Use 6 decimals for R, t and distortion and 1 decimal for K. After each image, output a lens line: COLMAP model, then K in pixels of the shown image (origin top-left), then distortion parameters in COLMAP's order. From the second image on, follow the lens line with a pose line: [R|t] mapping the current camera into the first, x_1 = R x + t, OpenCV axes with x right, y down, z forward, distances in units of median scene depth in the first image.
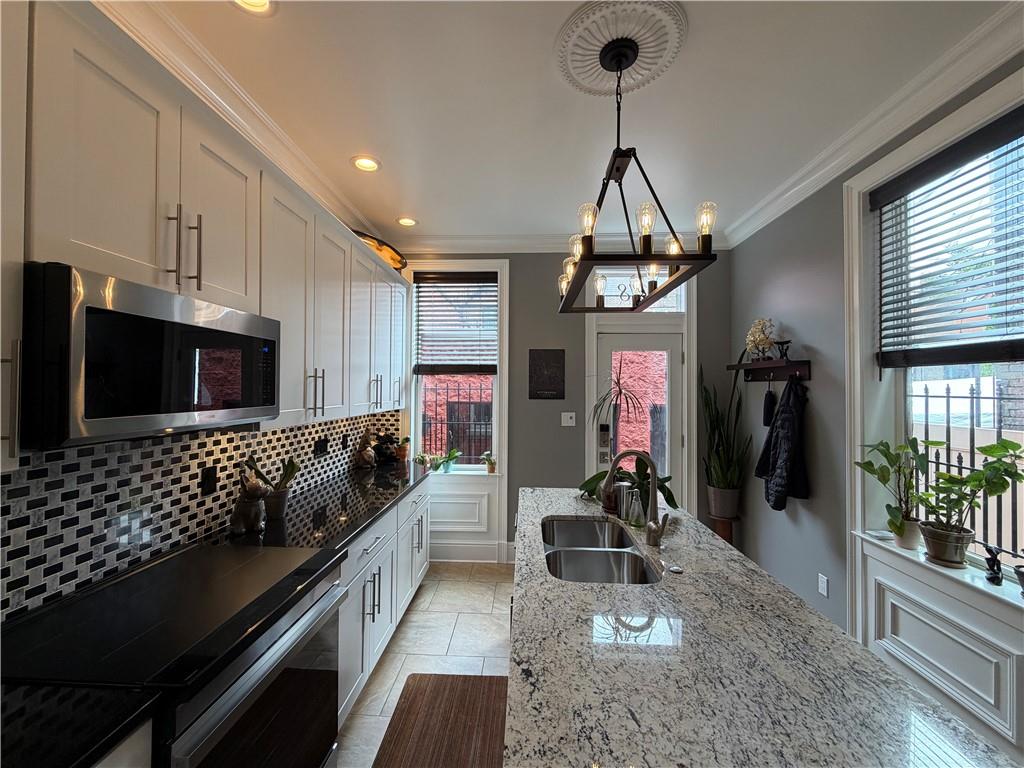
lens RADIAL K [[411.3, 0, 512.0], [0, 411.3, 384.0], [0, 0, 1]] dist [0.000457, -0.000167]
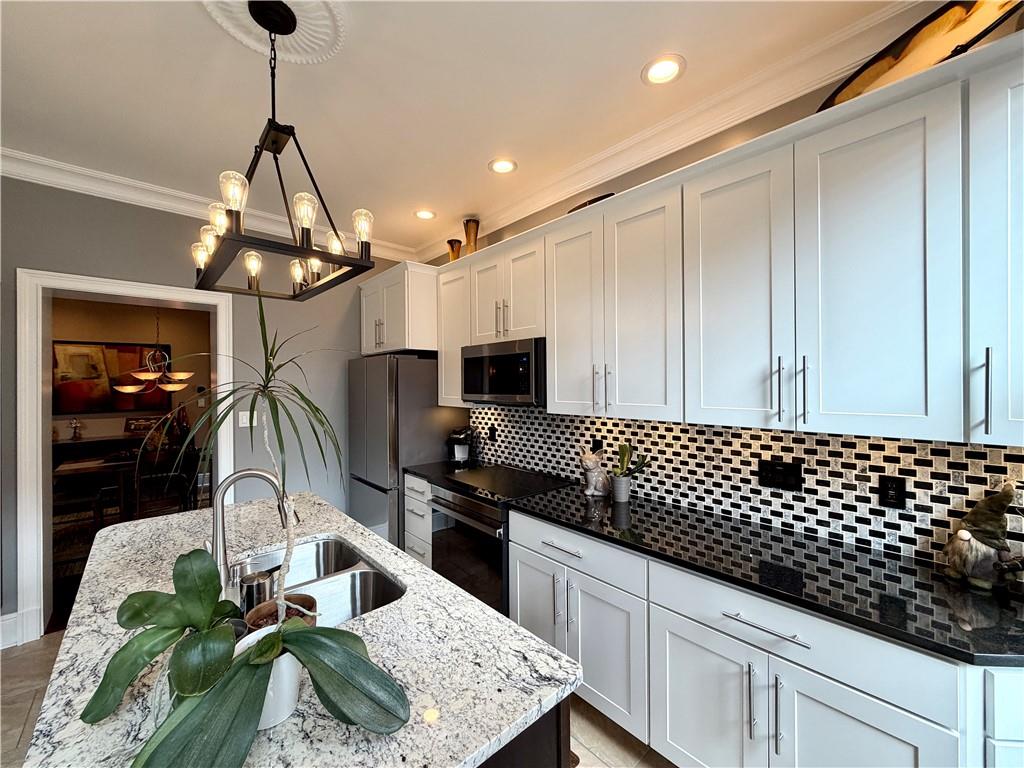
lens RADIAL K [[411.3, 0, 512.0], [0, 411.3, 384.0], [0, 0, 1]] dist [0.000457, -0.000167]
pose [[-0.716128, 0.000181, -0.697969, 0.476428], [0.007601, 0.999943, -0.007540, 0.019649], [0.697927, -0.010705, -0.716089, 1.861201]]
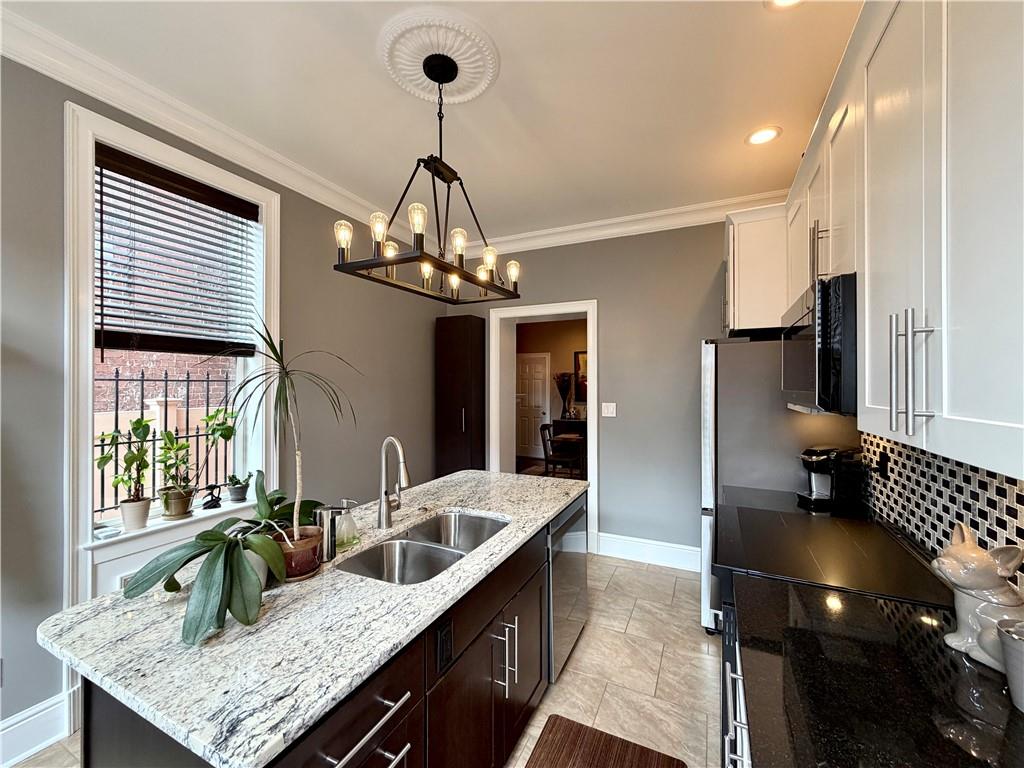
lens RADIAL K [[411.3, 0, 512.0], [0, 411.3, 384.0], [0, 0, 1]] dist [0.000457, -0.000167]
pose [[-0.916469, -0.006120, 0.400058, -0.334868], [-0.009849, 0.999925, -0.007267, 0.044359], [-0.399984, -0.010600, -0.916461, 1.784892]]
